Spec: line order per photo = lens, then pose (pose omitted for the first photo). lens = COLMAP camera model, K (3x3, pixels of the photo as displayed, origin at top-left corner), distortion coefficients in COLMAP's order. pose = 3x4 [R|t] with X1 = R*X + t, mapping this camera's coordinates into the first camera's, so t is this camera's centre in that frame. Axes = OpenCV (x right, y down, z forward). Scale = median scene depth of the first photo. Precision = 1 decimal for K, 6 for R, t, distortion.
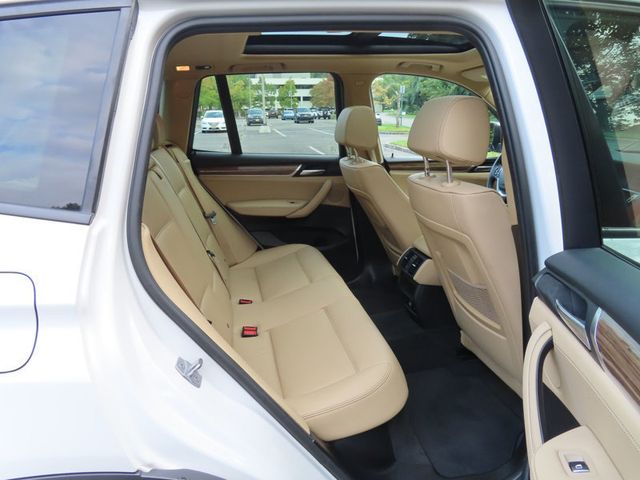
lens RADIAL K [[459.4, 0, 317.8], [0, 459.4, 237.7], [0, 0, 1]] dist [-0.001458, 0.000987]
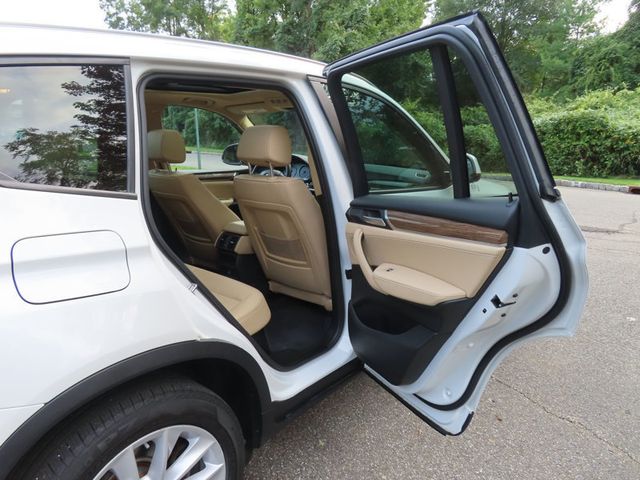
lens RADIAL K [[454.6, 0, 320.0], [0, 454.6, 240.0], [0, 0, 1]] dist [-0.003513, -0.003288]
pose [[0.783863, -0.120483, 0.609132, -0.449622], [0.148841, 0.988853, 0.004052, 0.092118], [-0.602830, 0.087488, 0.793058, -0.281544]]
